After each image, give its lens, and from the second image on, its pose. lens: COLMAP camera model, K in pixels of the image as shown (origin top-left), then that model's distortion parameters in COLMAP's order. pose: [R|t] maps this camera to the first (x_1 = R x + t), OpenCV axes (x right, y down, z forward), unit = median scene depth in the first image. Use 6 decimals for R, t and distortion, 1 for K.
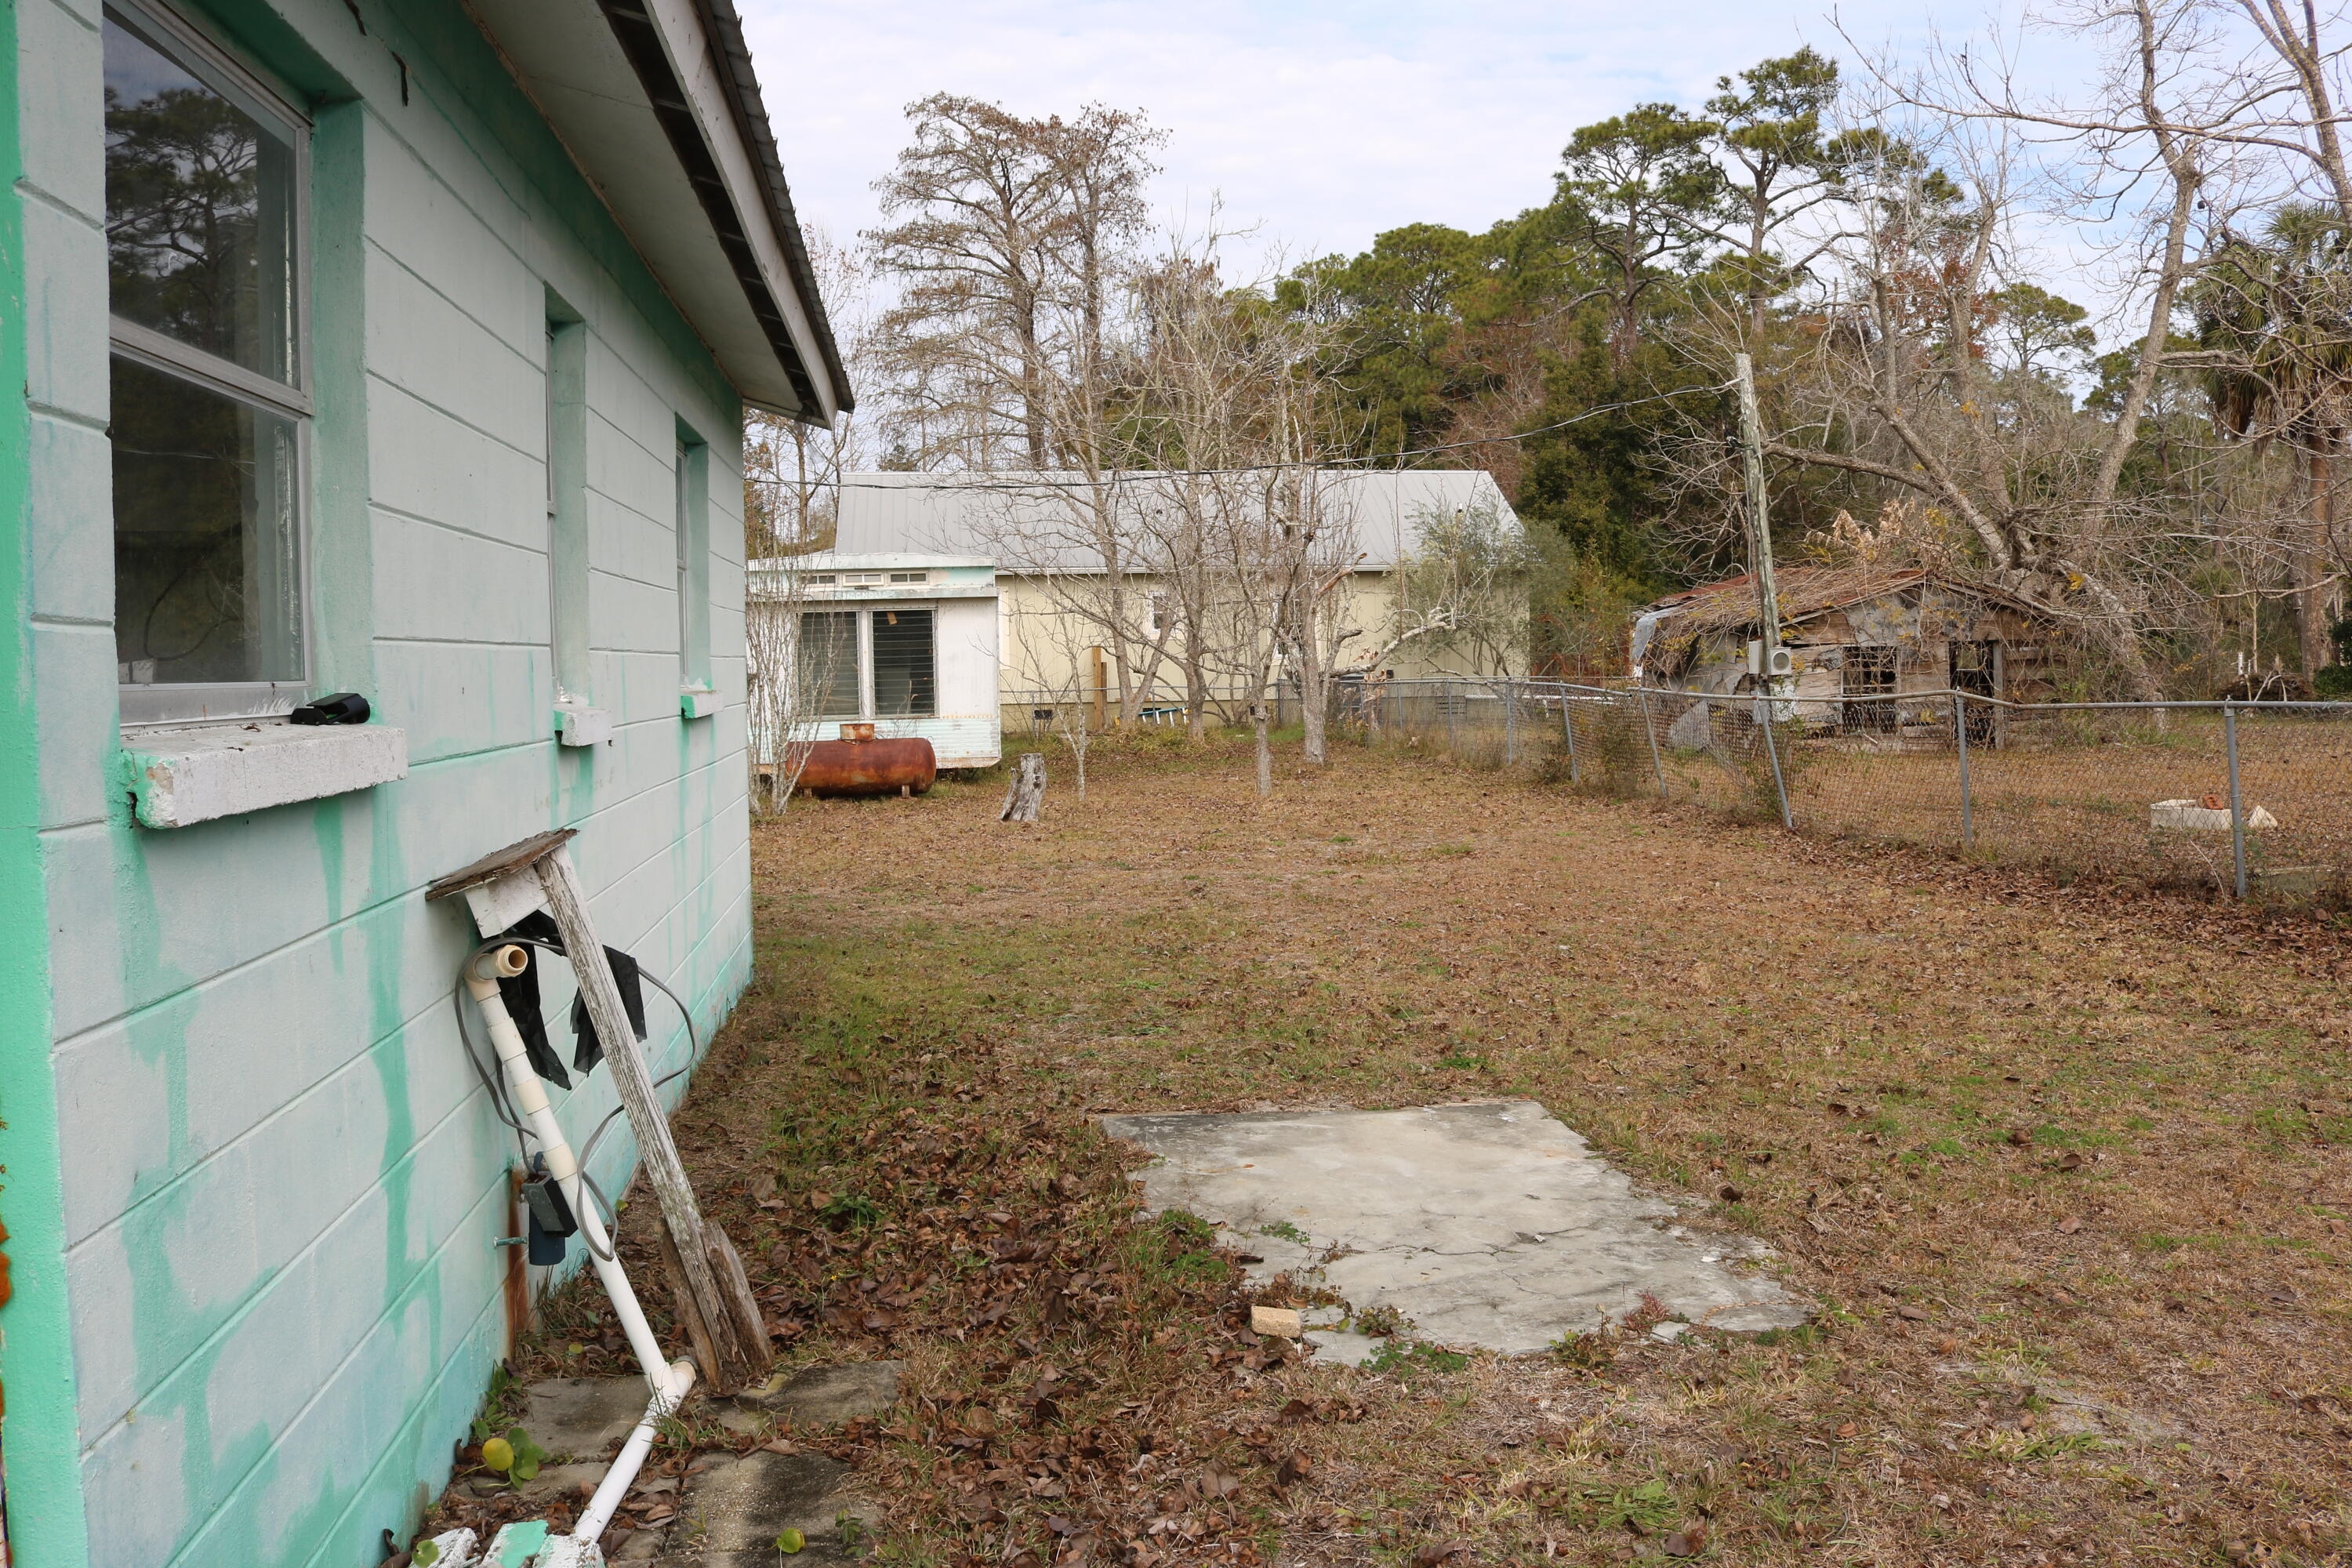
lens RADIAL K [[1958.3, 0, 1248.7], [0, 1958.3, 794.0], [0, 0, 1]] dist [-0.171825, 0.159541]
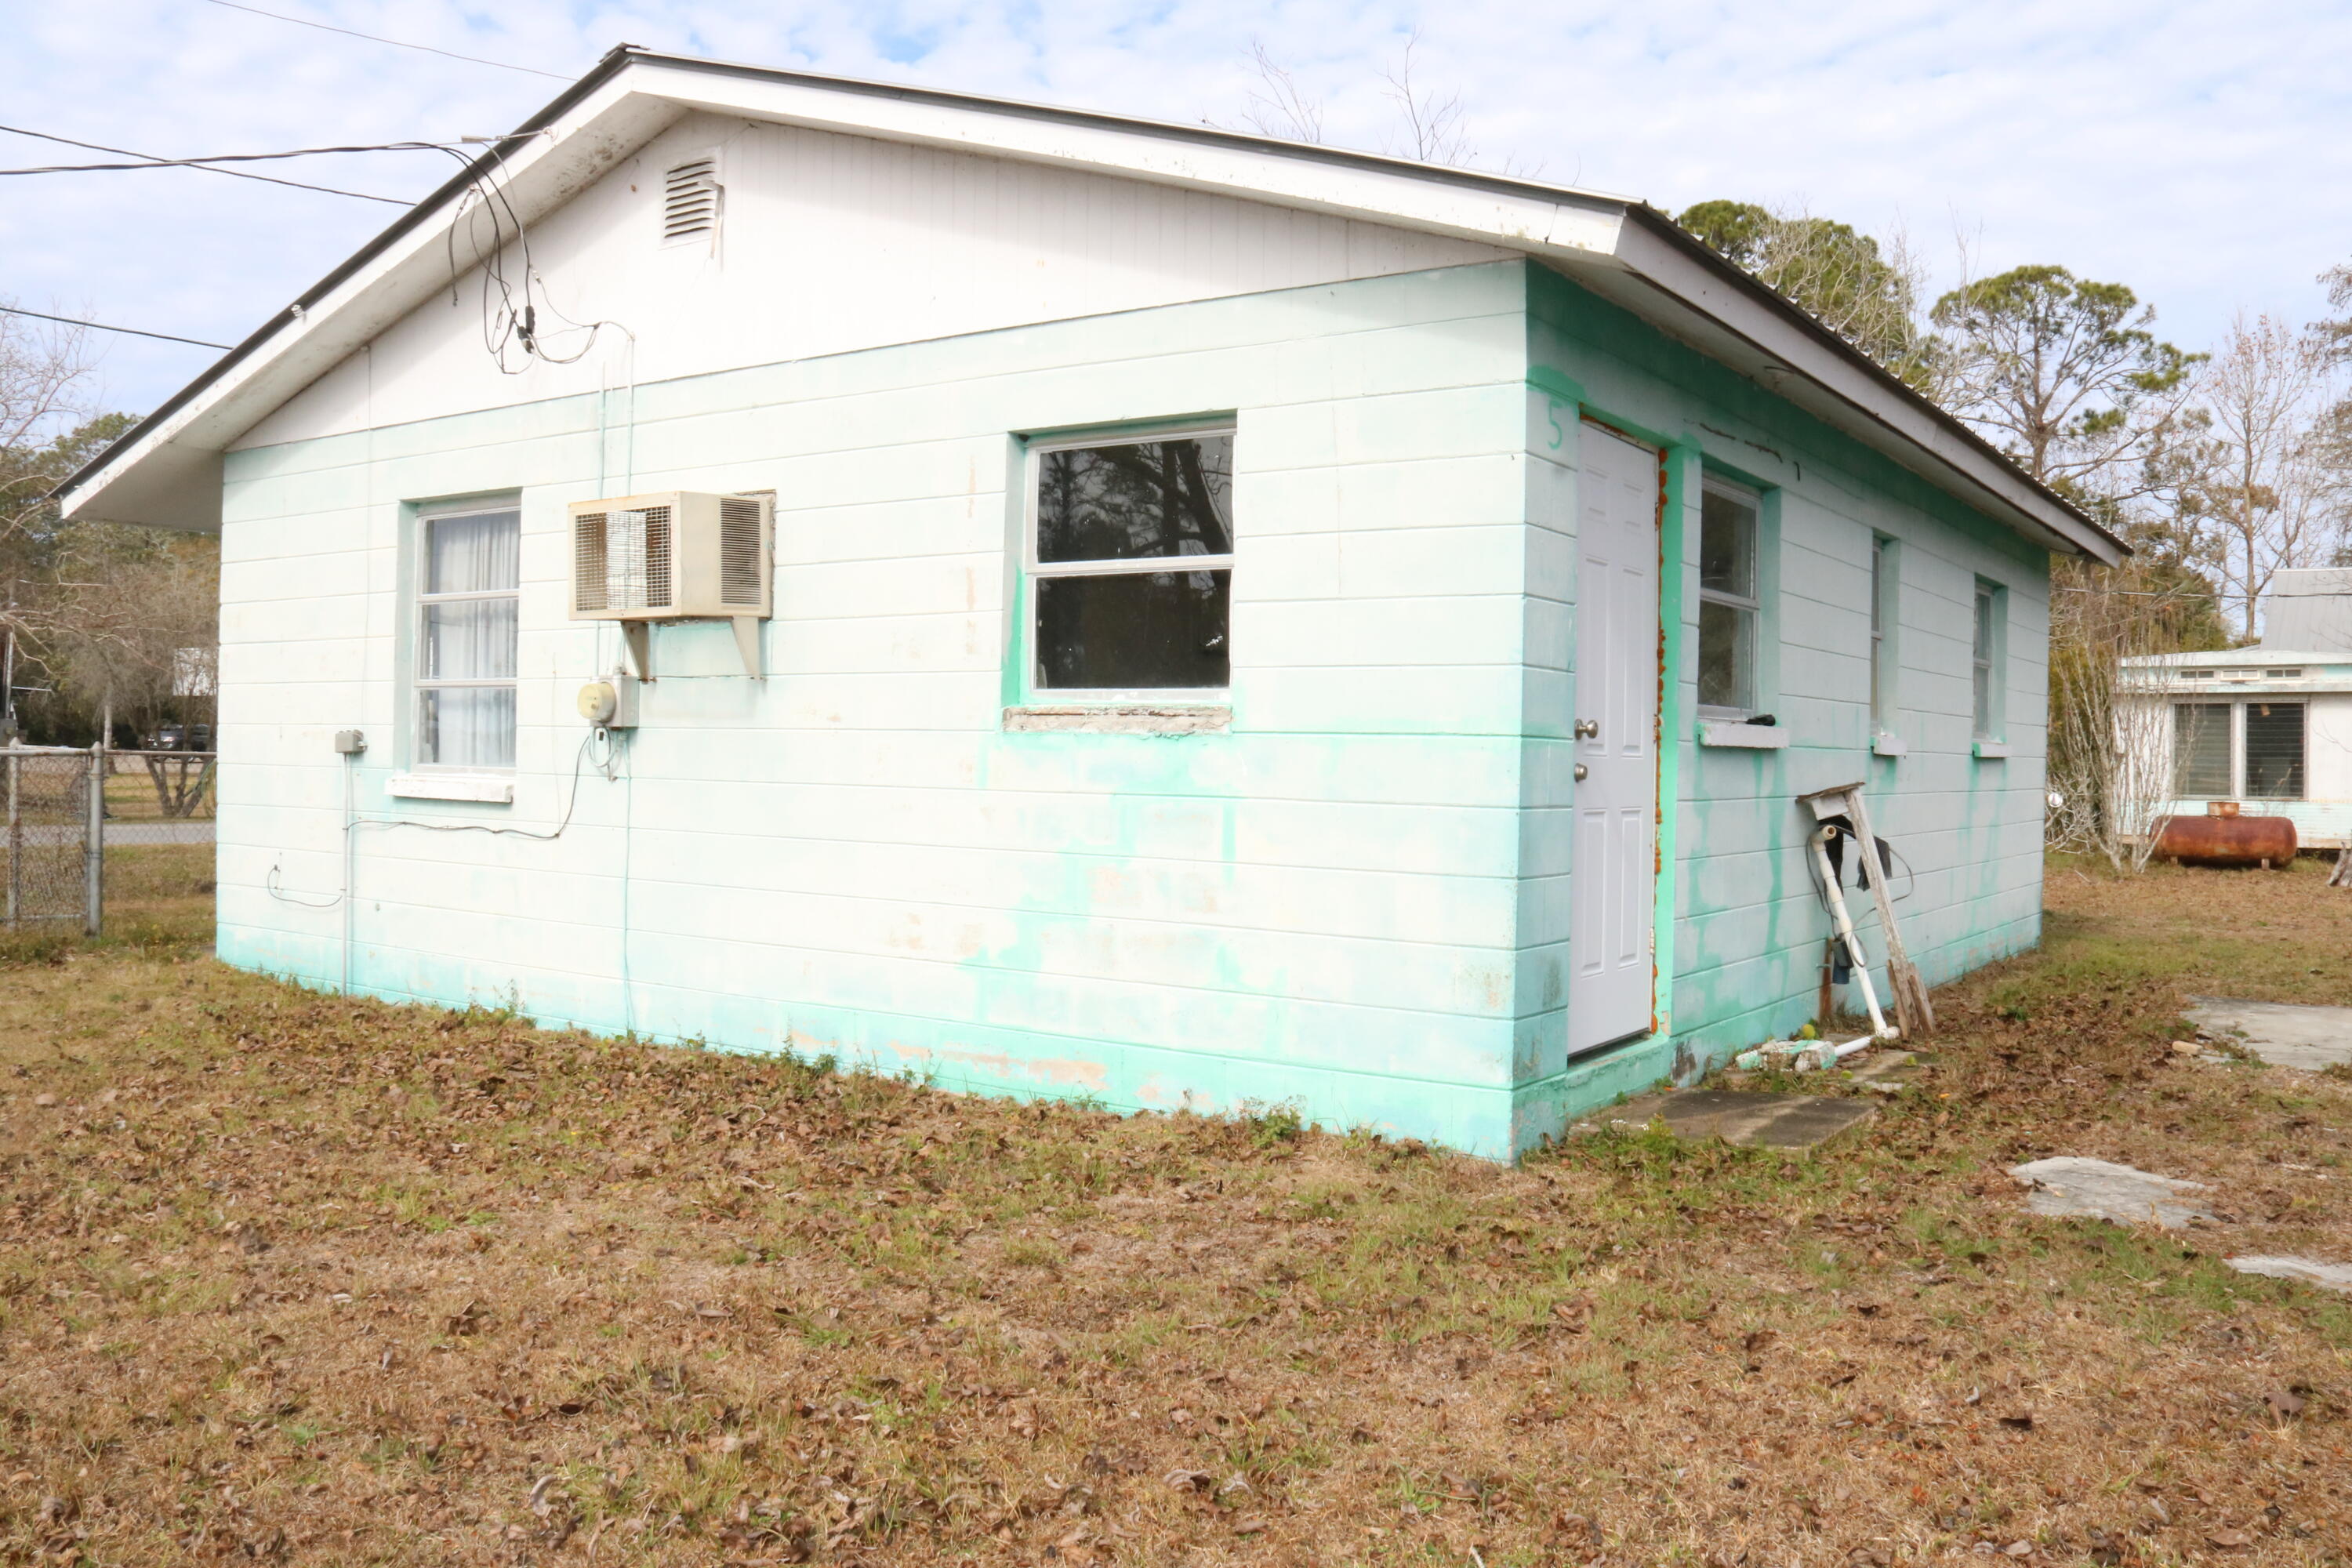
lens RADIAL K [[1958.3, 0, 1248.7], [0, 1958.3, 794.0], [0, 0, 1]] dist [-0.171825, 0.159541]
pose [[0.748418, 0.034043, -0.662353, 0.100323], [-0.066063, 0.997542, -0.023376, 0.021781], [0.659929, 0.061252, 0.748827, -0.193072]]
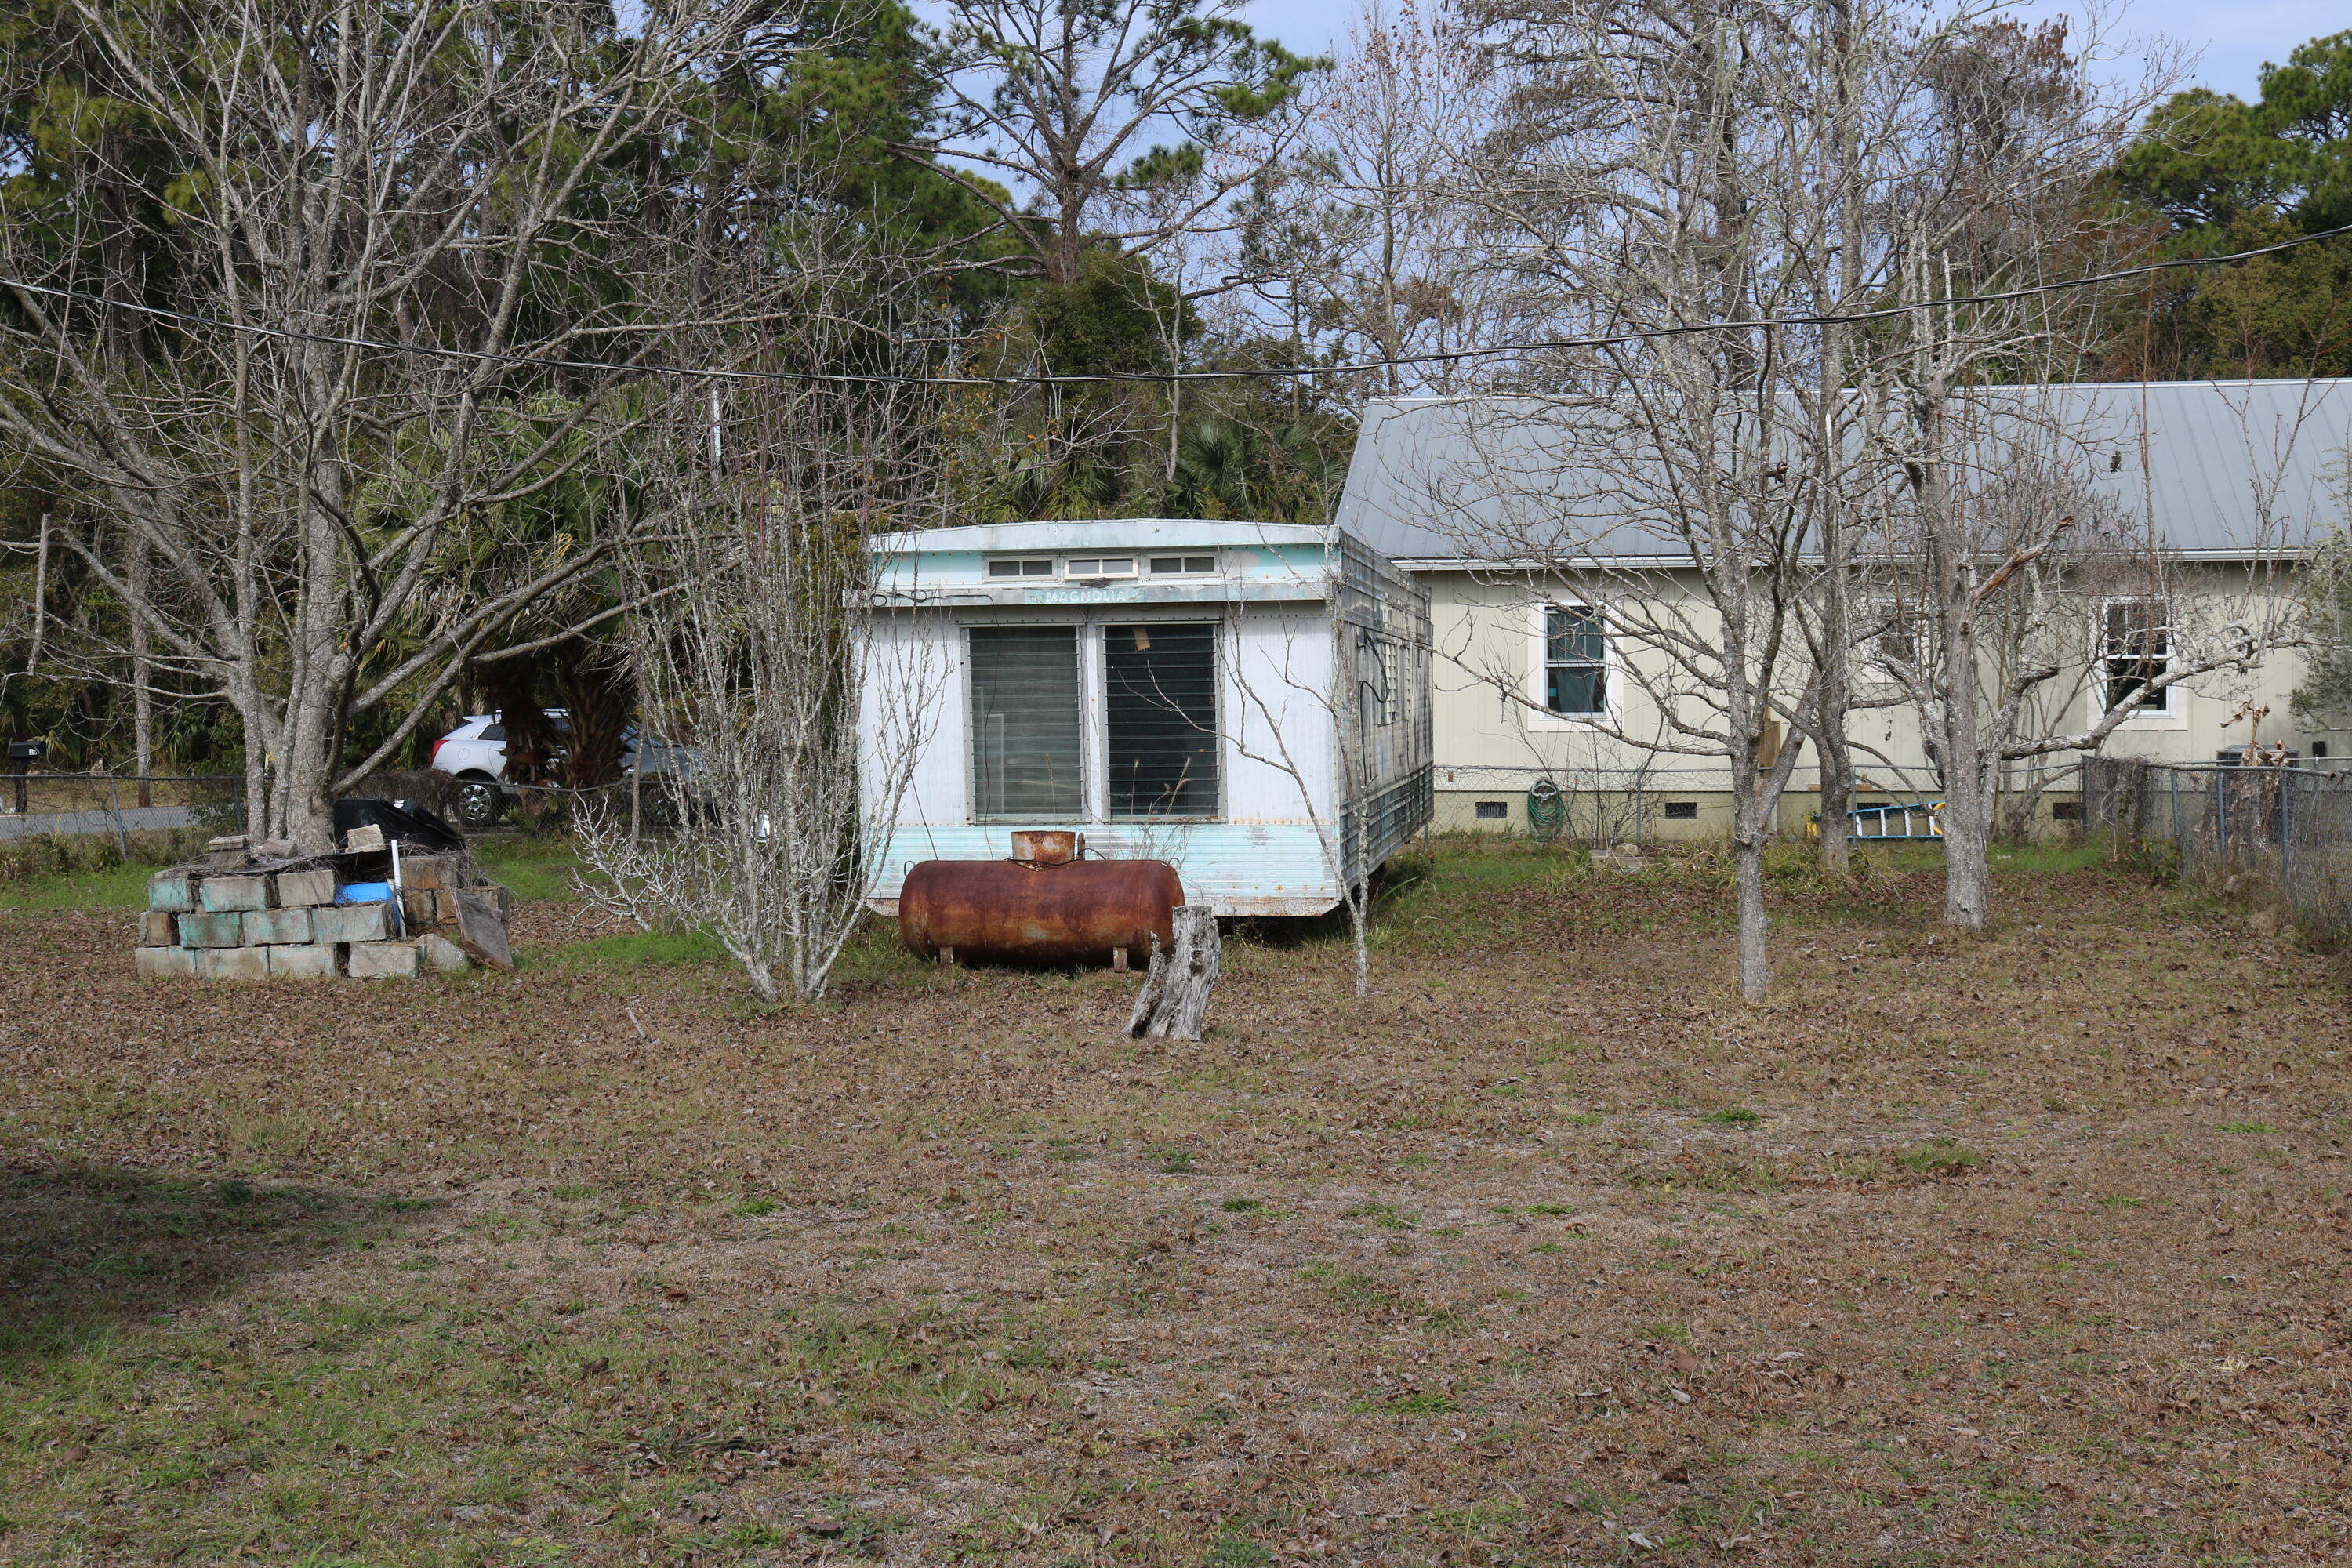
lens RADIAL K [[3074.6, 0, 1176.0], [0, 3074.6, 784.0], [0, 0, 1]] dist [-0.032285, -0.065611]
pose [[0.941439, 0.017335, -0.336737, 0.120303], [-0.032561, 0.998684, -0.039624, -0.016154], [0.335607, 0.048269, 0.940765, 0.198282]]
